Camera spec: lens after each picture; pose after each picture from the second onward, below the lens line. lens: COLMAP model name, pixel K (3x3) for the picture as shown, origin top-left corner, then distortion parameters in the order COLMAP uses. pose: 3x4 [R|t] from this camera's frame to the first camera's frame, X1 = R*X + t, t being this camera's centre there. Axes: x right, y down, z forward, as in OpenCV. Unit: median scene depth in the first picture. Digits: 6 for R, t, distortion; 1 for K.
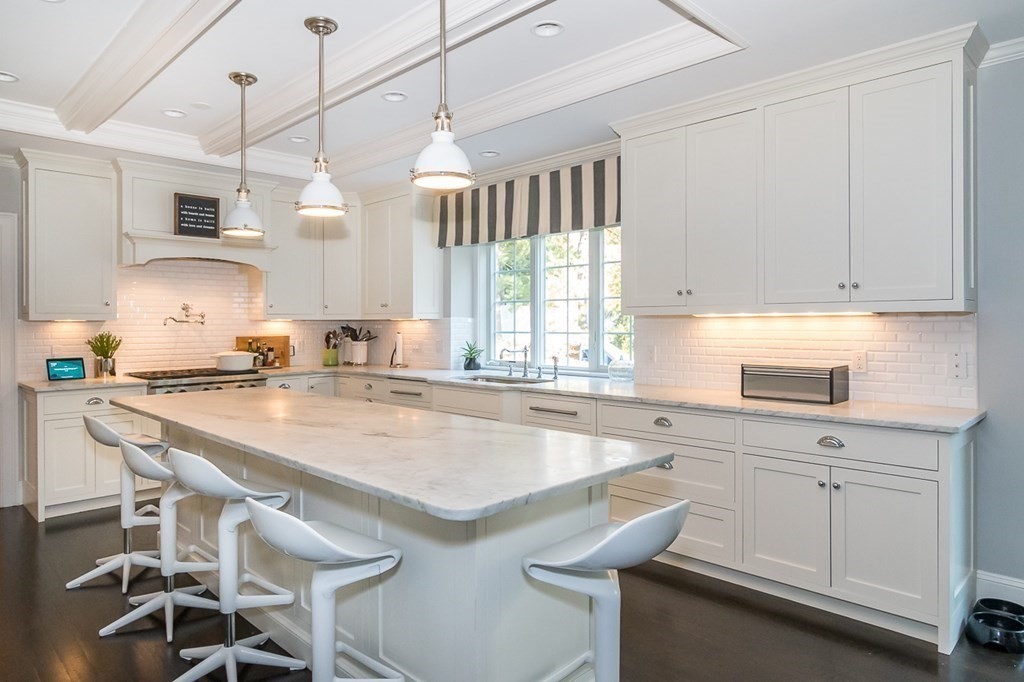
lens RADIAL K [[653.4, 0, 507.8], [0, 653.4, 330.9], [0, 0, 1]] dist [0.001712, -0.002165]
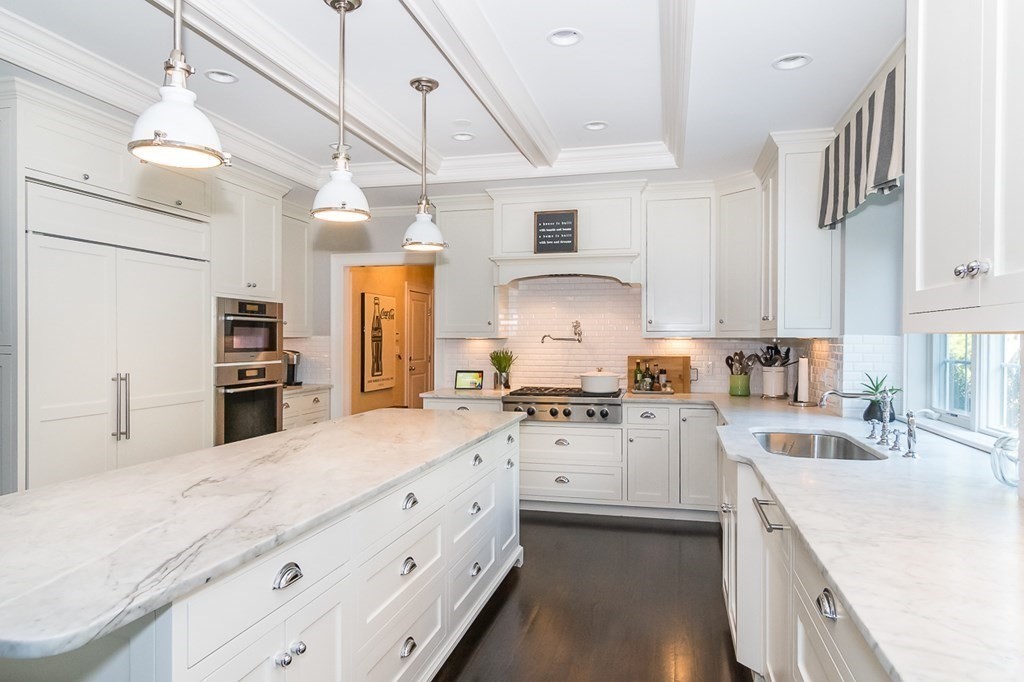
lens RADIAL K [[653.4, 0, 508.2], [0, 653.4, 342.1], [0, 0, 1]] dist [0.001712, -0.002165]
pose [[0.509904, 0.009929, -0.860174, 0.326781], [-0.015479, 0.999877, 0.002366, -0.011451], [0.860092, 0.012108, 0.509996, 0.434130]]
